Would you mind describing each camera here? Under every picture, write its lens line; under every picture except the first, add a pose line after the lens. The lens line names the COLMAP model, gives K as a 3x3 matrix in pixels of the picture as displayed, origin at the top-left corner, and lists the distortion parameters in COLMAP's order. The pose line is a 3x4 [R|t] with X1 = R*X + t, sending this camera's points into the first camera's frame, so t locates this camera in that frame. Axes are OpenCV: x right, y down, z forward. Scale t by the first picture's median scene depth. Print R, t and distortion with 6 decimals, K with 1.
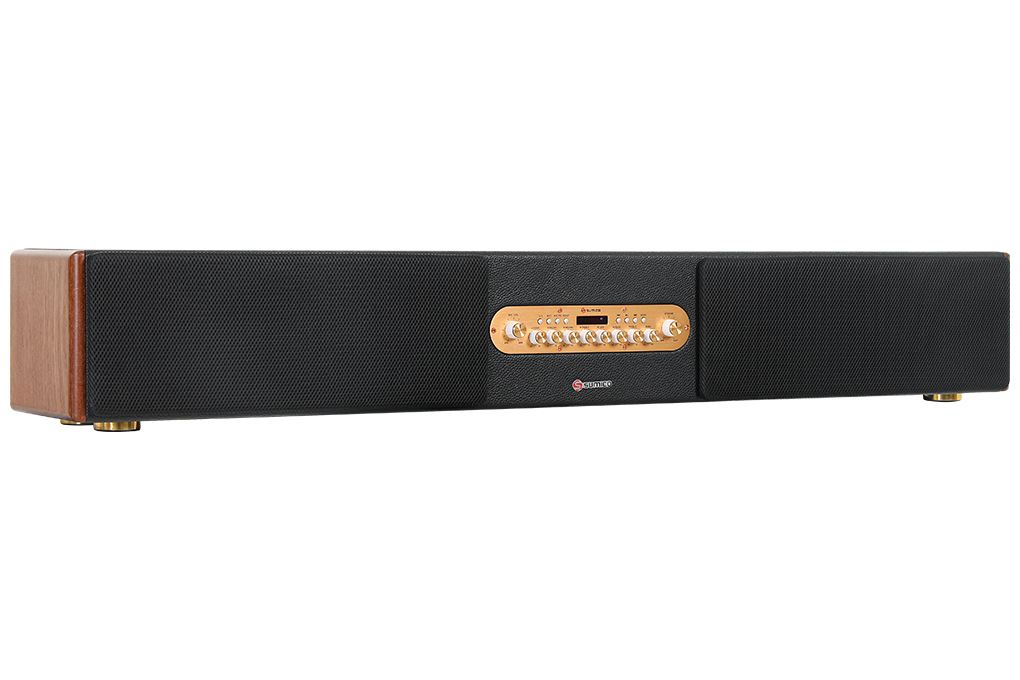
lens RADIAL K [[2369.9, 0, 510.0], [0, 2369.9, 340.0], [0, 0, 1]] dist [-0.005684, 0.014227]
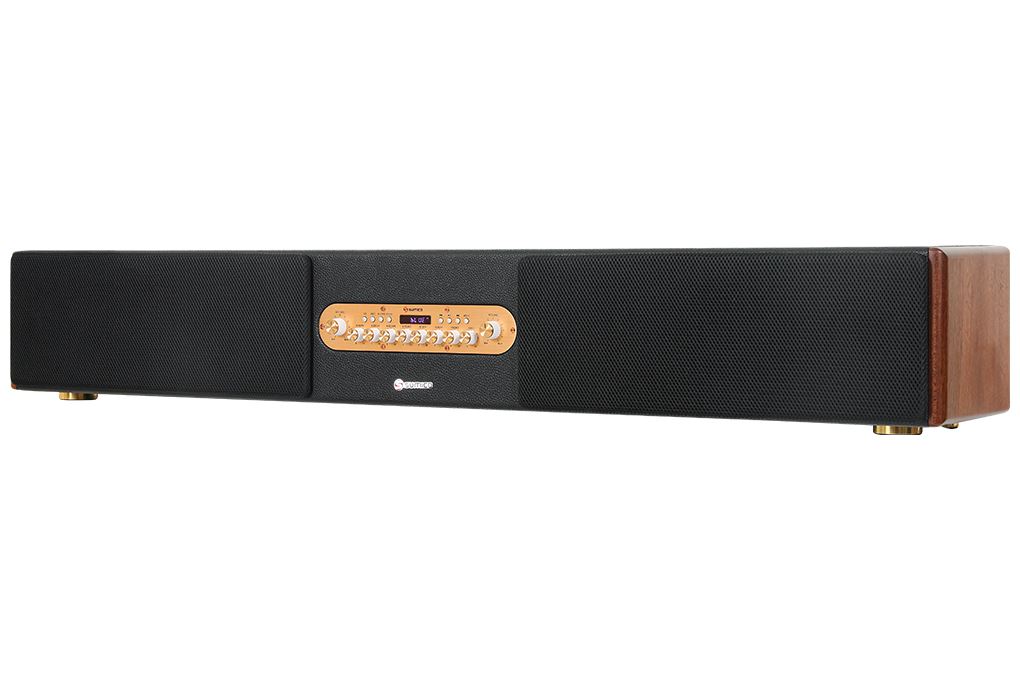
lens RADIAL K [[2369.9, 0, 510.0], [0, 2369.9, 340.0], [0, 0, 1]] dist [-0.005684, 0.014227]
pose [[0.471005, 0.027003, -0.881717, 0.924003], [-0.030859, 0.999424, 0.014123, -0.015046], [0.881591, 0.020557, 0.471567, 0.570637]]
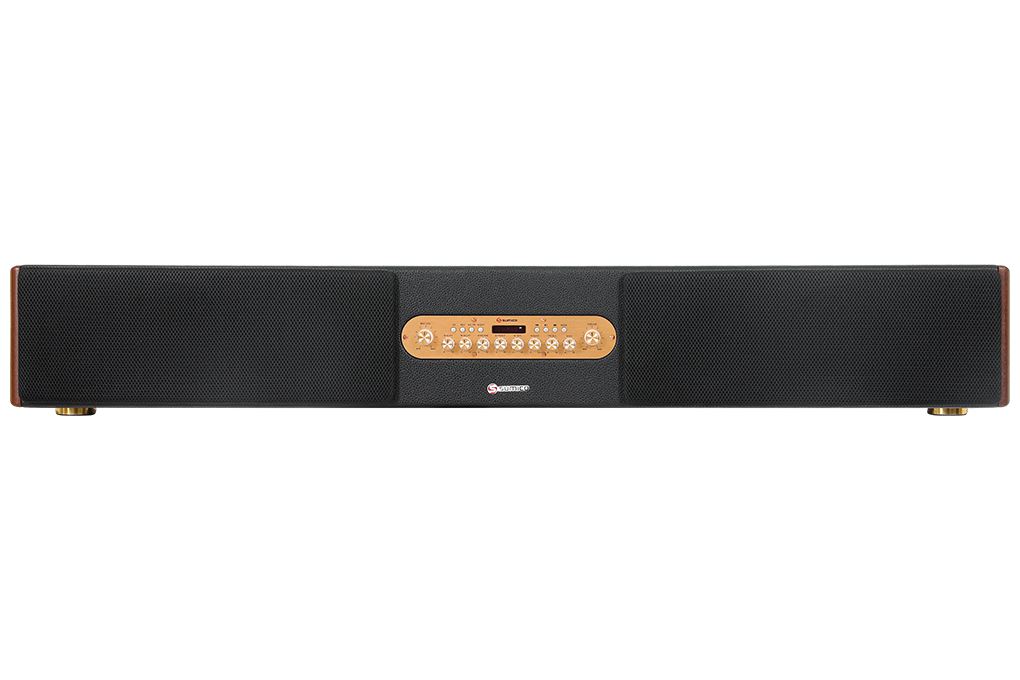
lens RADIAL K [[1770.1, 0, 510.4], [0, 1770.1, 289.9], [0, 0, 1]] dist [0.009477, 0.027312]
pose [[0.865054, 0.000958, -0.501678, 0.444575], [-0.015055, 0.999597, -0.024051, -0.006916], [0.501453, 0.028358, 0.864720, 0.295460]]
